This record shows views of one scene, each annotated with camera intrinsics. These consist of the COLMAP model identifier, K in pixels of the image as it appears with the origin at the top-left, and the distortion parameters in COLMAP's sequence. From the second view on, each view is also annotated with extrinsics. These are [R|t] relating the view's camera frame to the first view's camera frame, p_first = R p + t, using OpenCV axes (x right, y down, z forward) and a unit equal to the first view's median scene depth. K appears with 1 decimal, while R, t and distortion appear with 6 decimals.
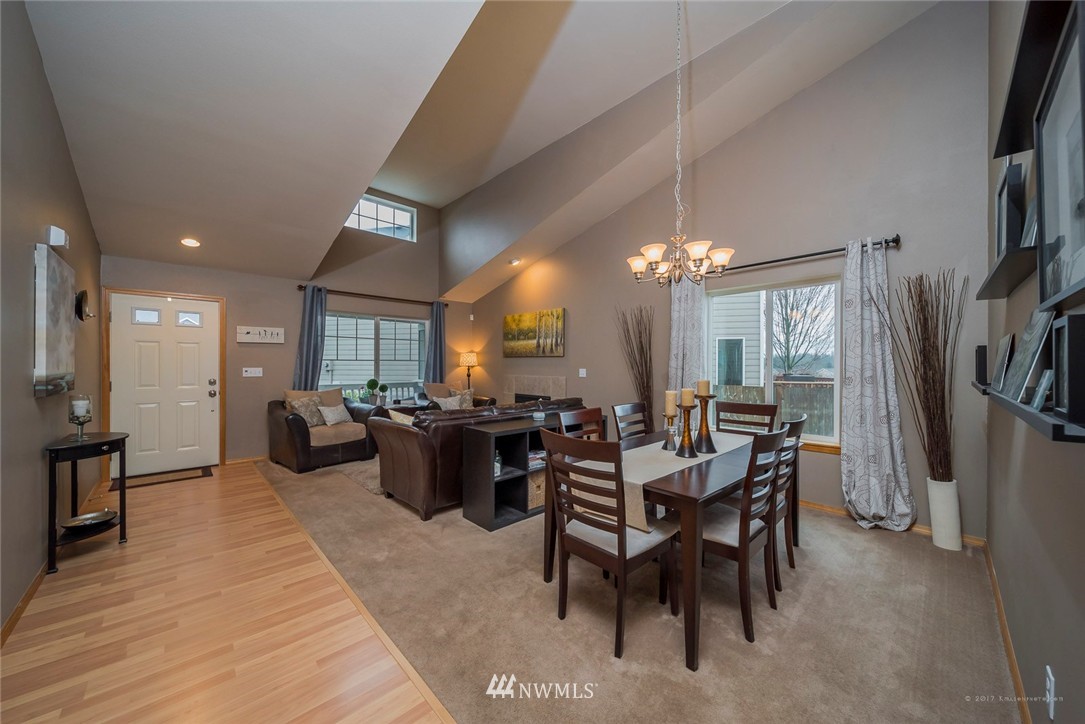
lens RADIAL K [[386.7, 0, 540.4], [0, 386.7, 362.5], [0, 0, 1]] dist [0.005947, -0.000918]
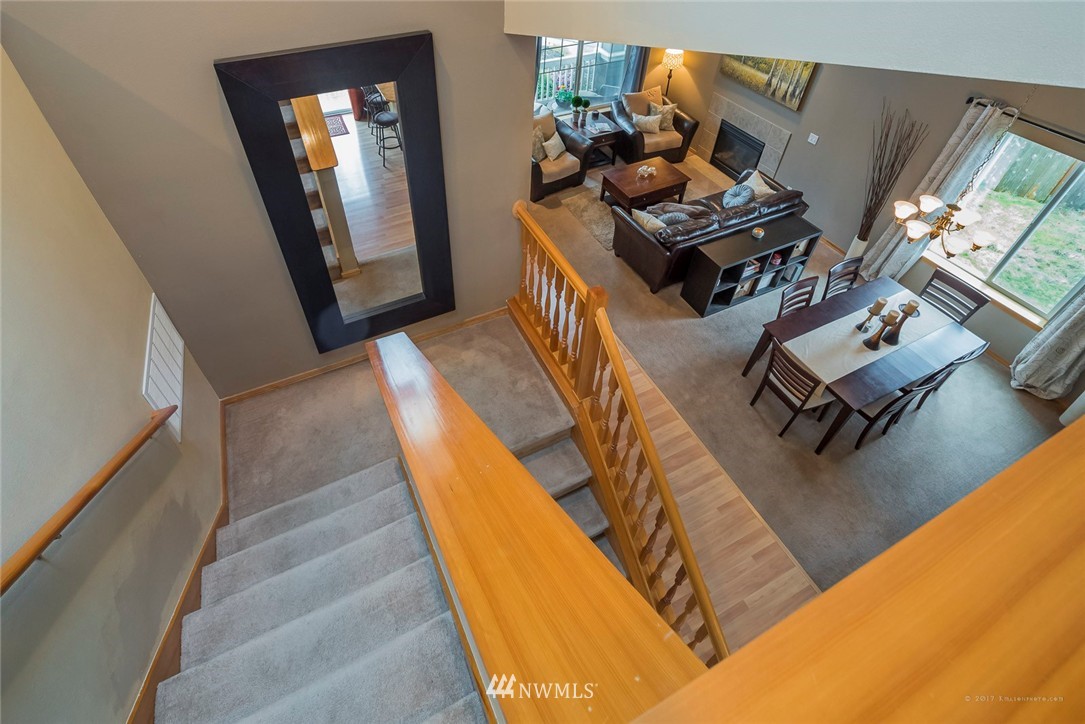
lens RADIAL K [[507.8, 0, 504.7], [0, 507.8, 244.5], [0, 0, 1]] dist [-0.000001, 0.000024]
pose [[0.944305, 0.208041, -0.254967, -0.237195], [0.002700, 0.769880, 0.638183, -0.589613], [0.329062, -0.603328, 0.726439, -0.277068]]
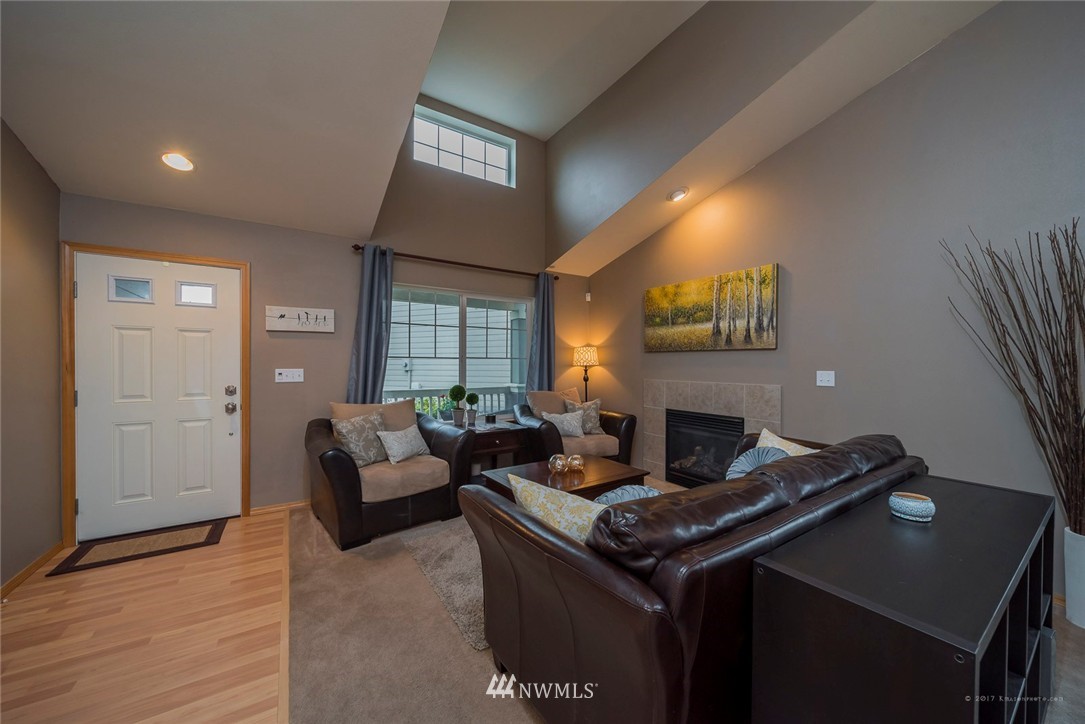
lens RADIAL K [[386.7, 0, 542.9], [0, 386.7, 362.6], [0, 0, 1]] dist [0.005947, -0.000918]
pose [[0.984848, -0.001888, -0.173407, -0.201089], [0.002064, 0.999998, 0.000840, 0.003338], [0.173405, -0.001185, 0.984850, 0.427834]]
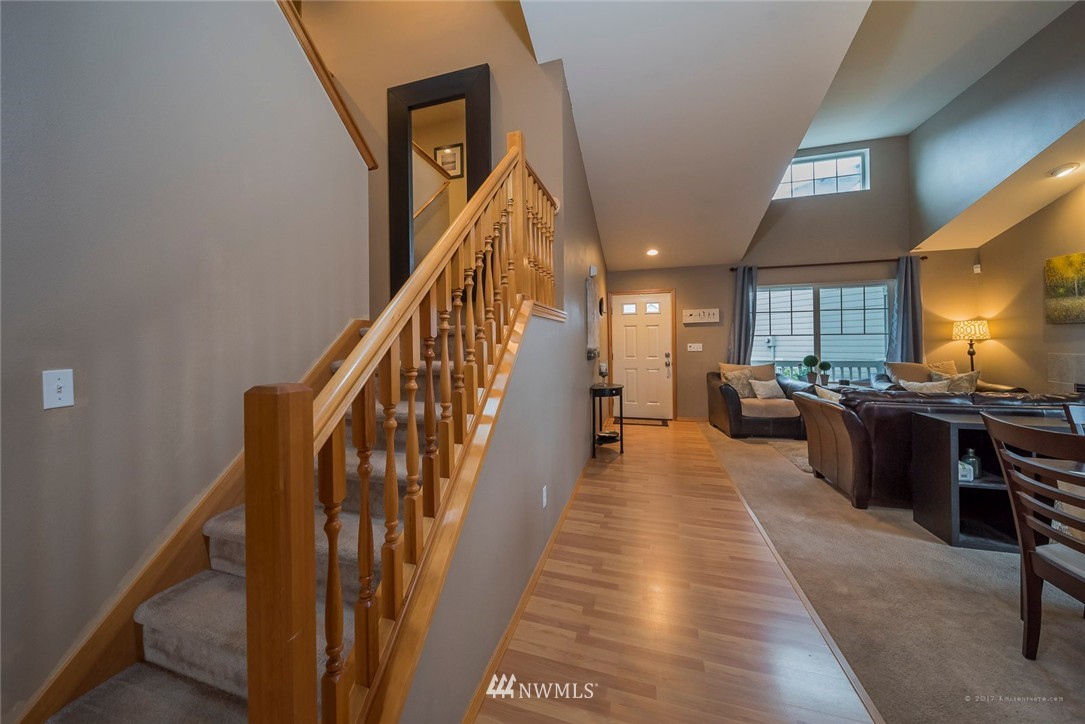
lens RADIAL K [[411.5, 0, 492.7], [0, 411.5, 341.0], [0, 0, 1]] dist [-0.008092, -0.001184]
pose [[0.445567, -0.011340, -0.895177, 0.119292], [0.016817, 0.999849, -0.004296, 0.000417], [0.895091, -0.013140, 0.445691, -0.128141]]
